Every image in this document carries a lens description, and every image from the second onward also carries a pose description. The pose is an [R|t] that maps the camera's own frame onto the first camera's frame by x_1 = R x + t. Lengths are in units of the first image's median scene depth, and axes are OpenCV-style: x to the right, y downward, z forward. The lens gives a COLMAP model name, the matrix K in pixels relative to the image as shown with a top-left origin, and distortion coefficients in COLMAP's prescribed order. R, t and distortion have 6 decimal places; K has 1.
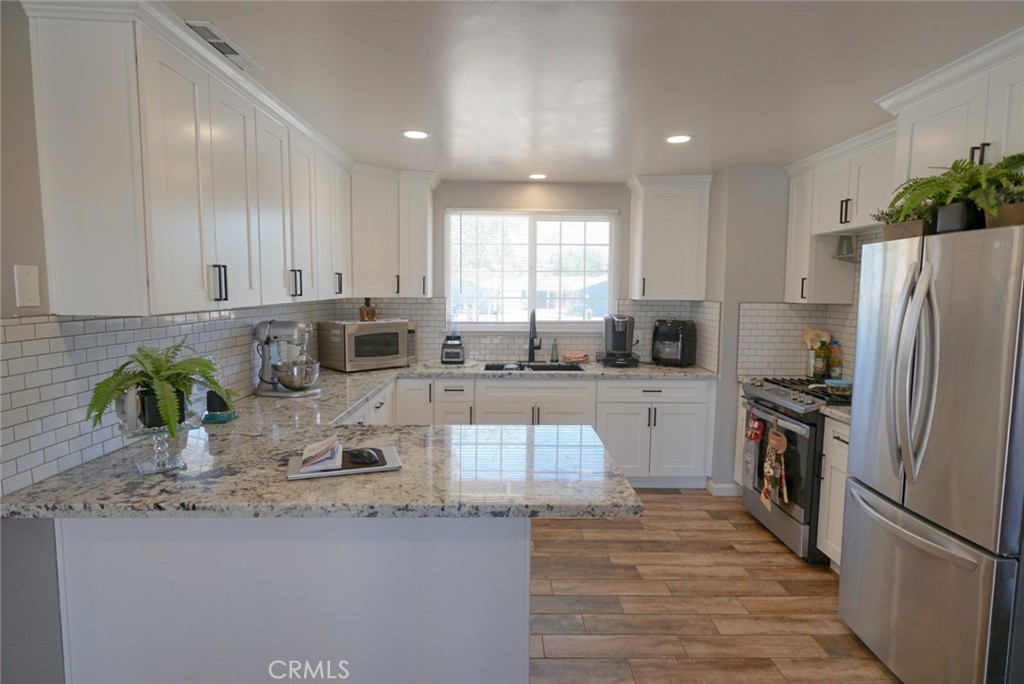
lens RADIAL K [[541.9, 0, 512.1], [0, 541.9, 341.9], [0, 0, 1]] dist [0.003506, 0.000108]
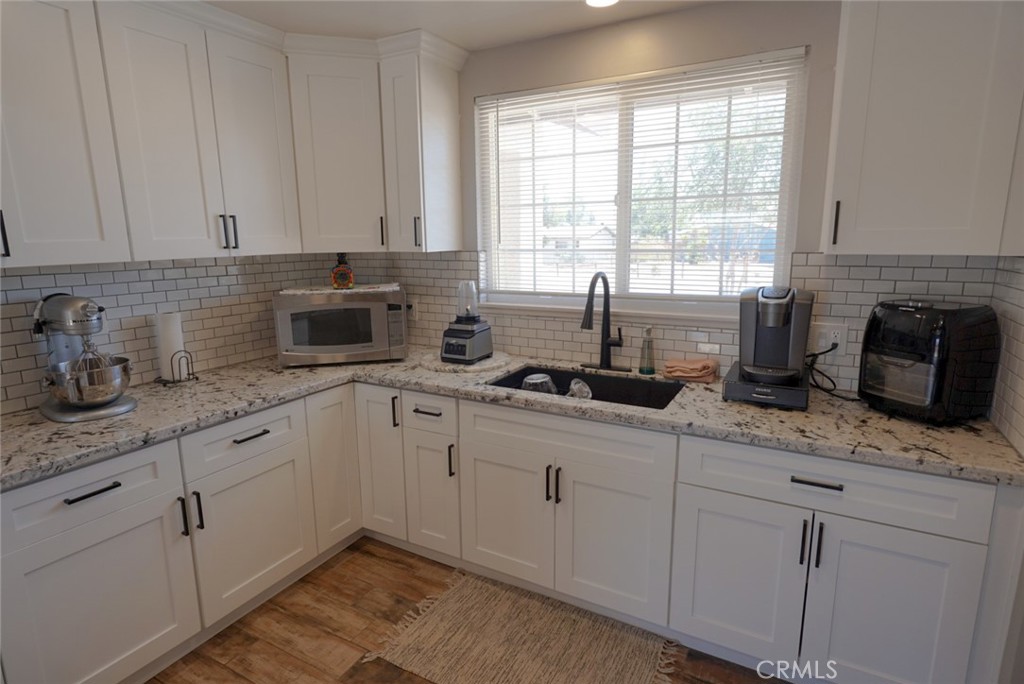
lens RADIAL K [[541.9, 0, 512.4], [0, 541.9, 337.9], [0, 0, 1]] dist [0.003506, 0.000108]
pose [[0.865471, 0.074351, -0.495410, 0.231564], [-0.028893, 0.994687, 0.098807, -0.046555], [0.500125, -0.071200, 0.863021, 0.494575]]
